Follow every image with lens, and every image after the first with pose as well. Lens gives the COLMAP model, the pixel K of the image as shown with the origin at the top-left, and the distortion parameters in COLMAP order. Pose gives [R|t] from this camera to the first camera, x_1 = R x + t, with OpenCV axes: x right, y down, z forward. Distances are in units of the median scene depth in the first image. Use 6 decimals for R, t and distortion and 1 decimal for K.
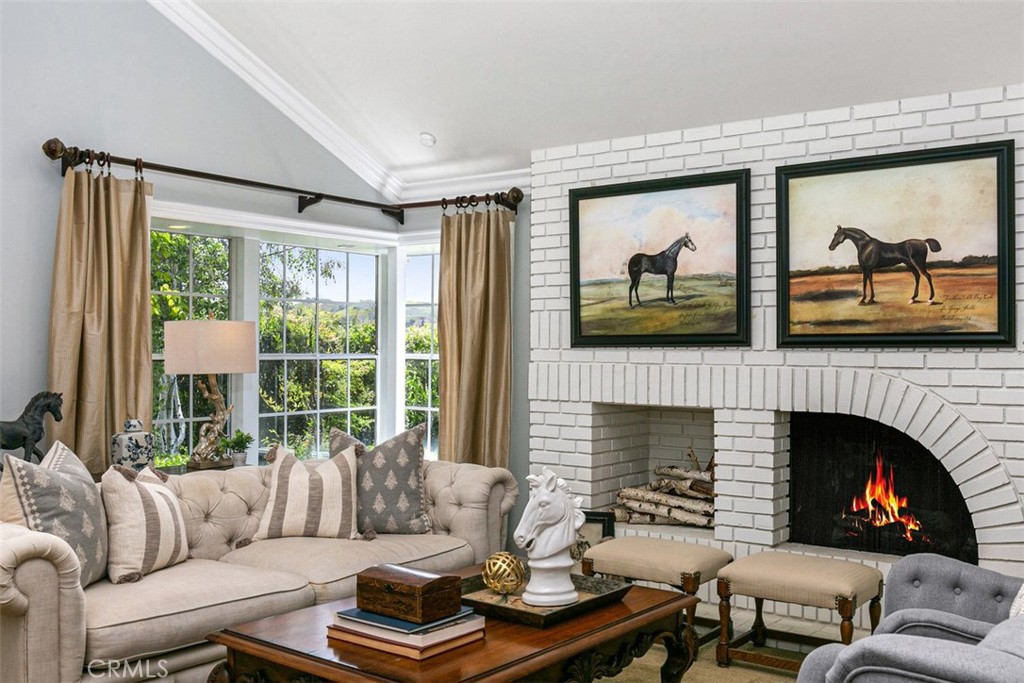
lens RADIAL K [[976.9, 0, 512.4], [0, 976.9, 350.8], [0, 0, 1]] dist [-0.049152, 0.000000]
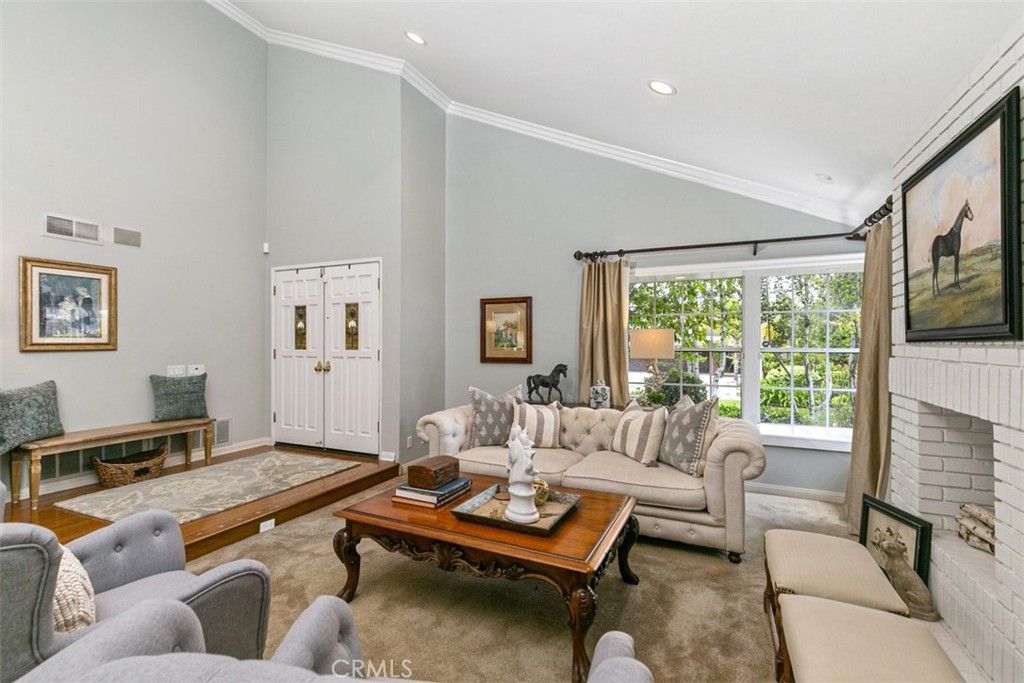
lens RADIAL K [[463.8, 0, 511.2], [0, 463.8, 338.2], [0, 0, 1]] dist [0.003949, -0.001081]
pose [[0.205233, -0.015769, -0.978586, 0.500980], [0.000677, 0.999872, -0.015970, -0.001028], [0.978713, 0.002615, 0.205217, 0.582183]]
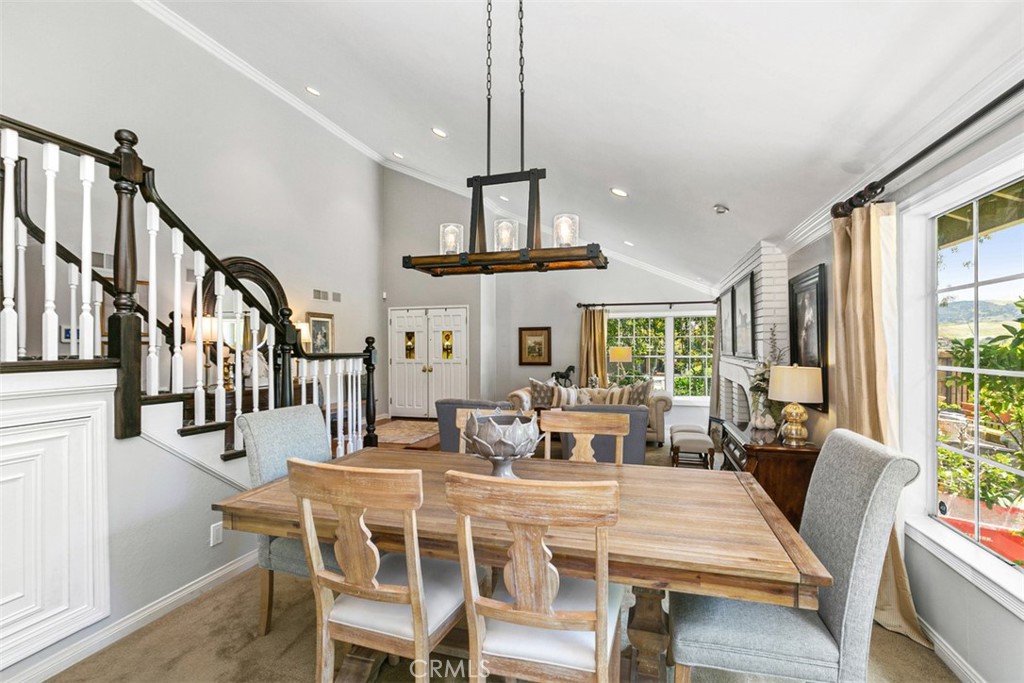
lens RADIAL K [[499.4, 0, 509.5], [0, 499.4, 342.5], [0, 0, 1]] dist [0.000054, -0.000545]
pose [[0.341191, -0.011952, -0.939918, 1.279948], [0.007373, 0.999922, -0.010038, -0.032917], [0.939965, -0.003505, 0.341253, 0.012785]]
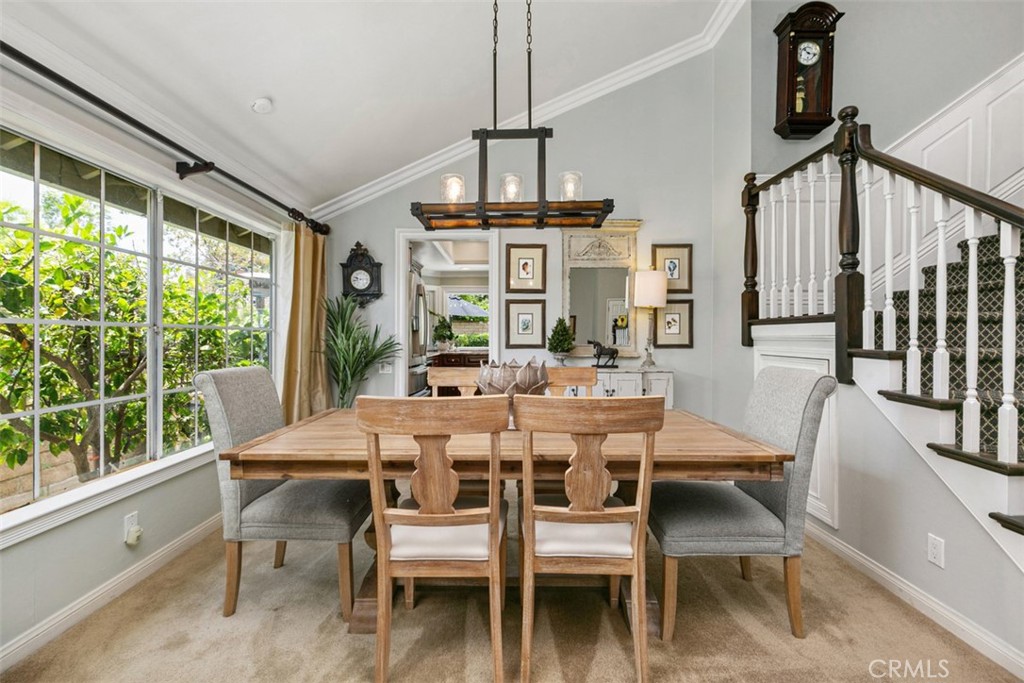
lens RADIAL K [[463.8, 0, 508.3], [0, 463.8, 337.4], [0, 0, 1]] dist [0.003949, -0.001081]
pose [[-0.586256, -0.007631, 0.810090, 0.441349], [-0.004645, 0.999971, 0.006059, 0.002598], [-0.810113, -0.000211, -0.586274, 0.449334]]
